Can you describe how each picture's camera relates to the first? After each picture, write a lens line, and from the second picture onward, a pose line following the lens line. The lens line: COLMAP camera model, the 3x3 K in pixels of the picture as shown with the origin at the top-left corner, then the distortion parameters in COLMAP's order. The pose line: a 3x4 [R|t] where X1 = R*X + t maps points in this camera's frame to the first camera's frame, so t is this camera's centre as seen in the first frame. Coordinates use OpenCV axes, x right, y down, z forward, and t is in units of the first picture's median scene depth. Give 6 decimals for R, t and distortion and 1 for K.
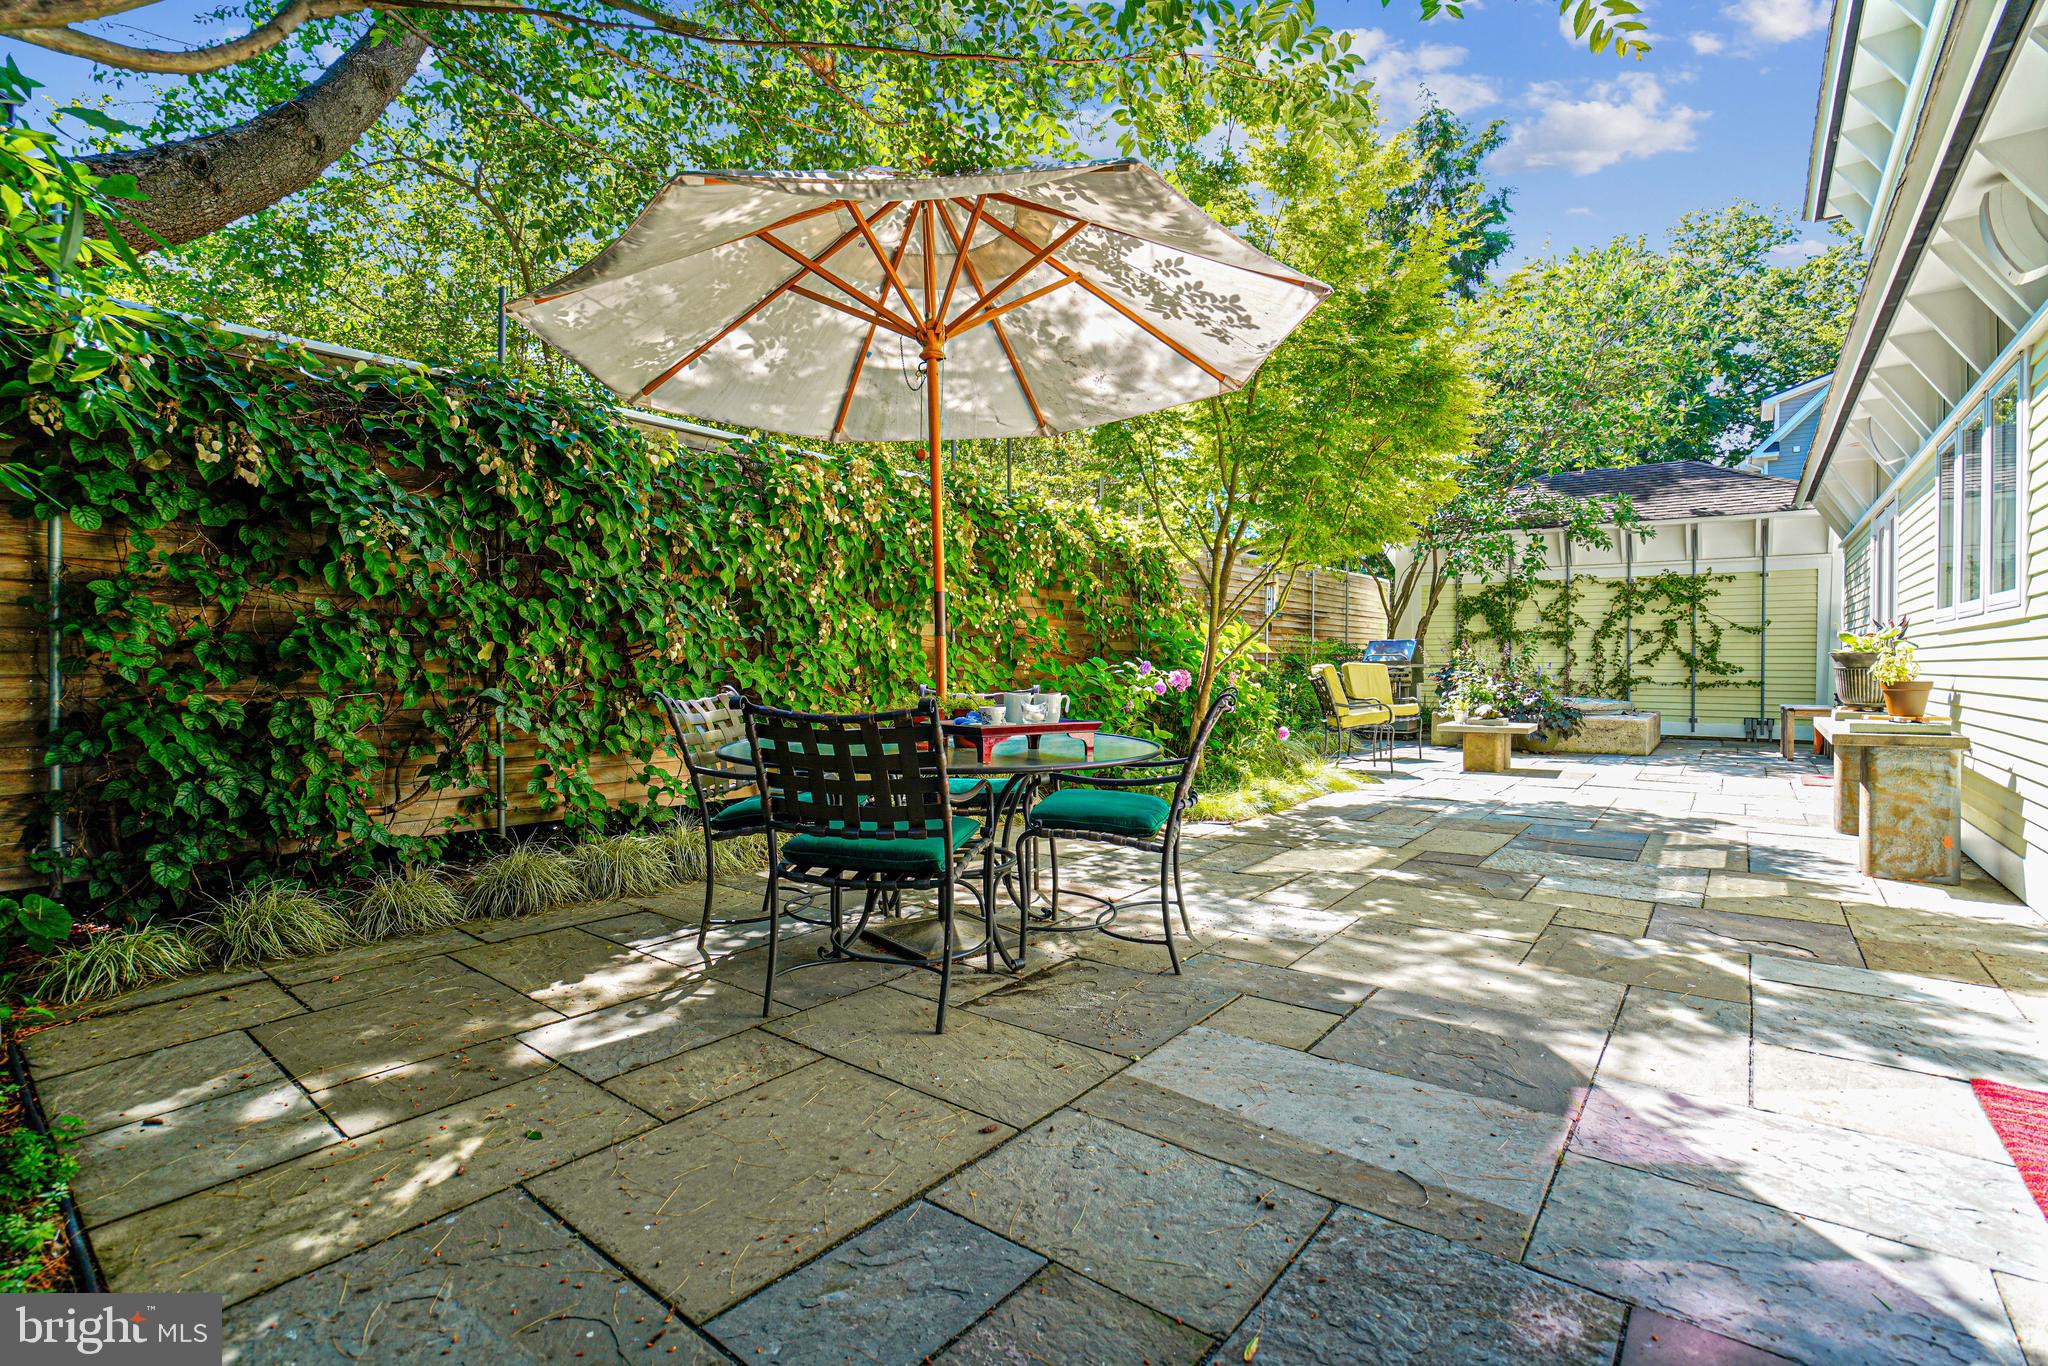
lens RADIAL K [[941.8, 0, 1024.0], [0, 941.8, 683.0], [0, 0, 1]] dist [-0.000420, 0.000186]
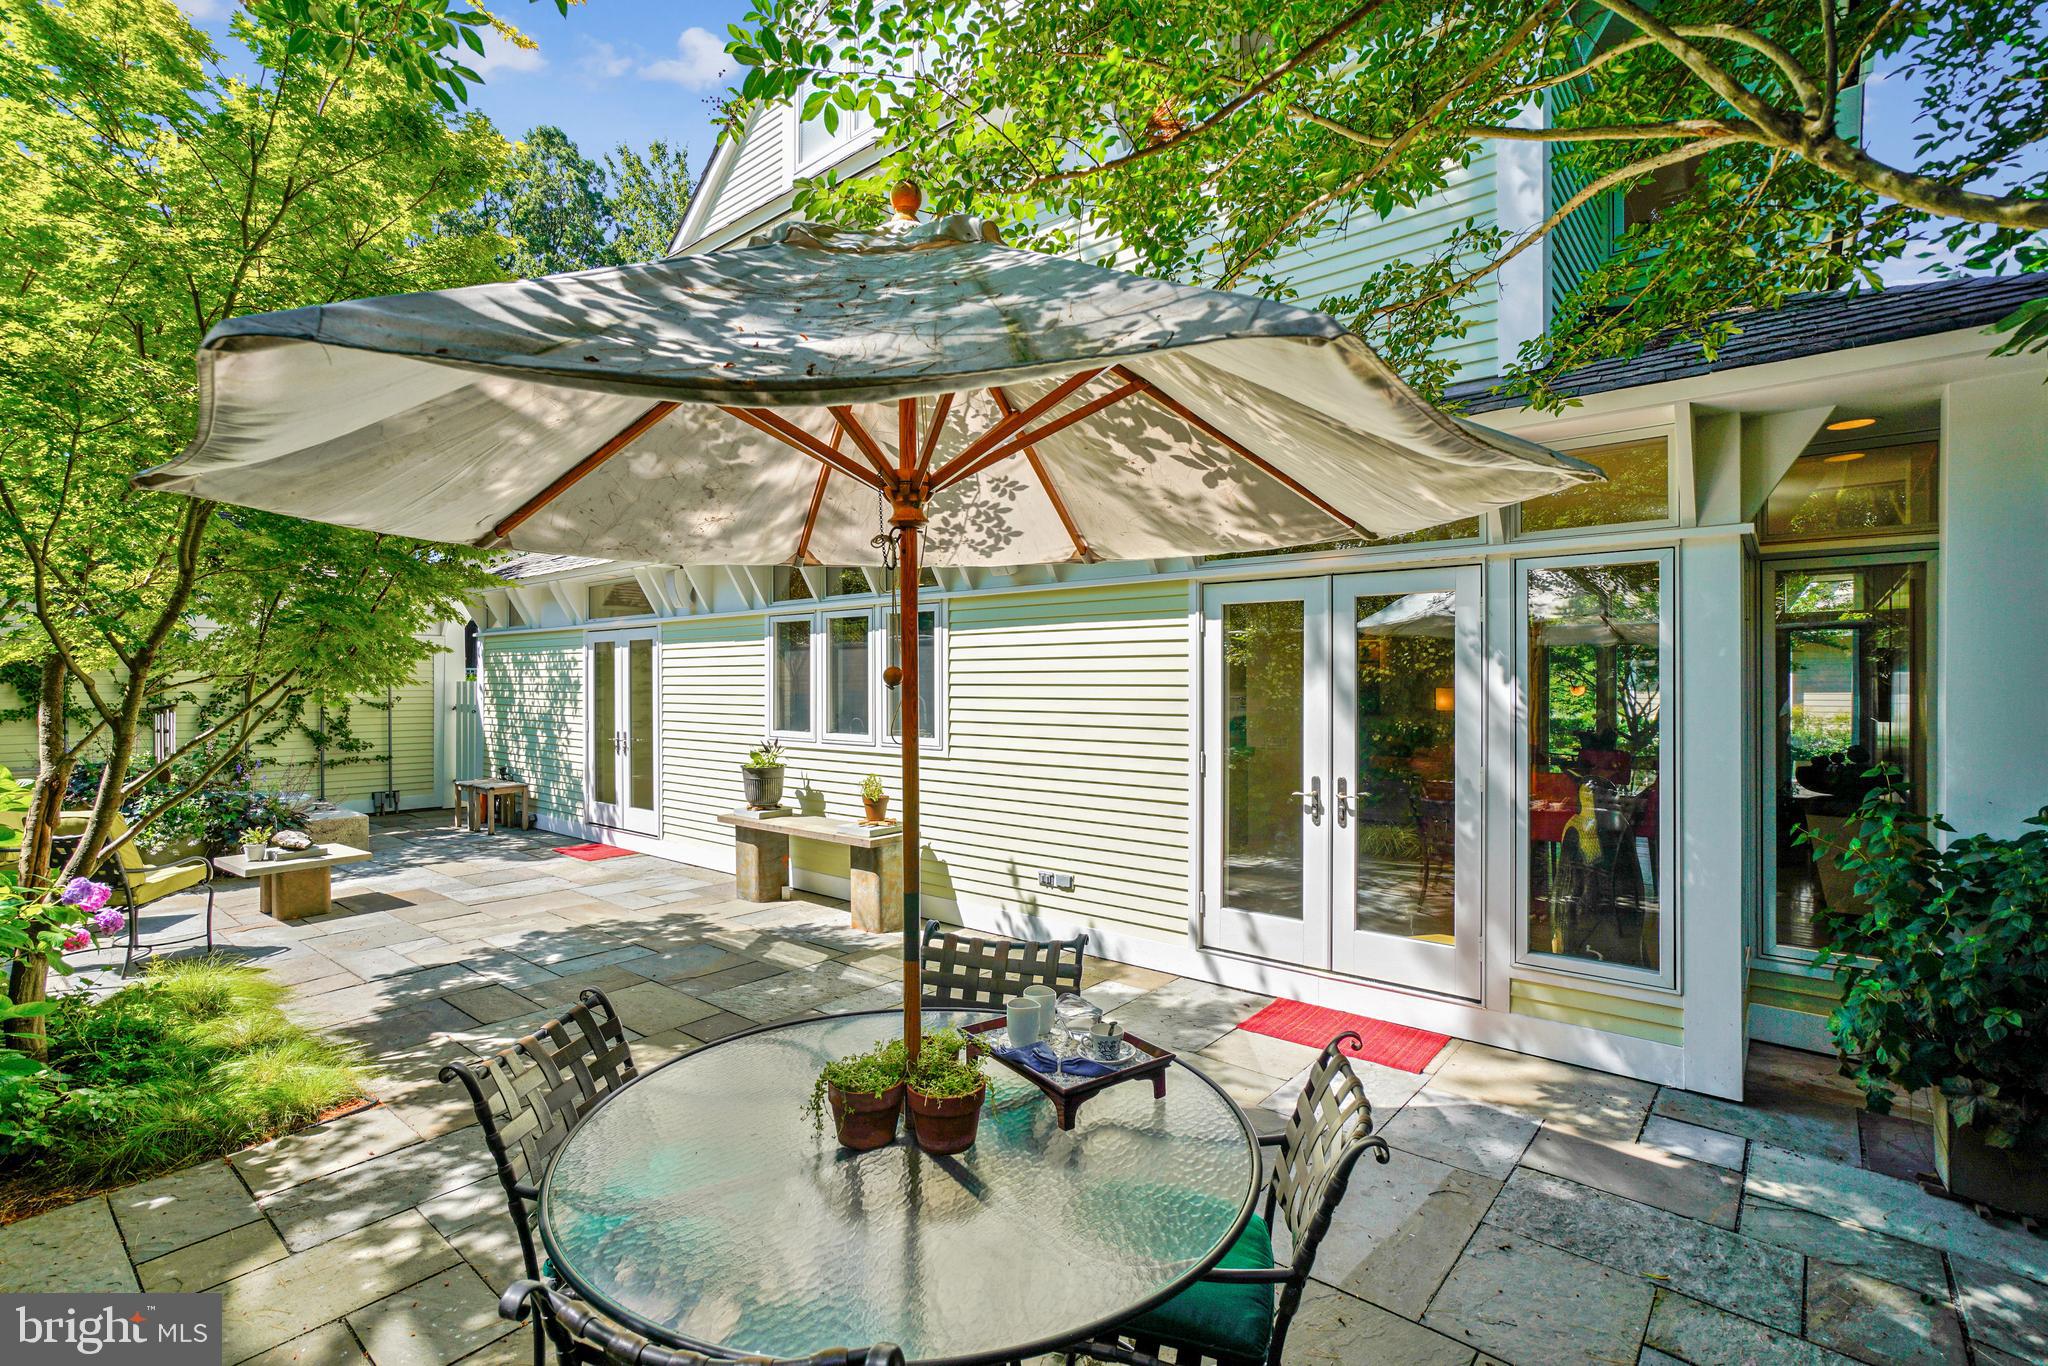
lens RADIAL K [[941.8, 0, 1024.0], [0, 941.8, 683.0], [0, 0, 1]] dist [-0.000420, 0.000186]
pose [[0.052321, -0.005696, 0.998614, -0.198571], [0.025600, 0.999663, 0.004361, -0.064998], [-0.998302, 0.025336, 0.052449, 0.241269]]
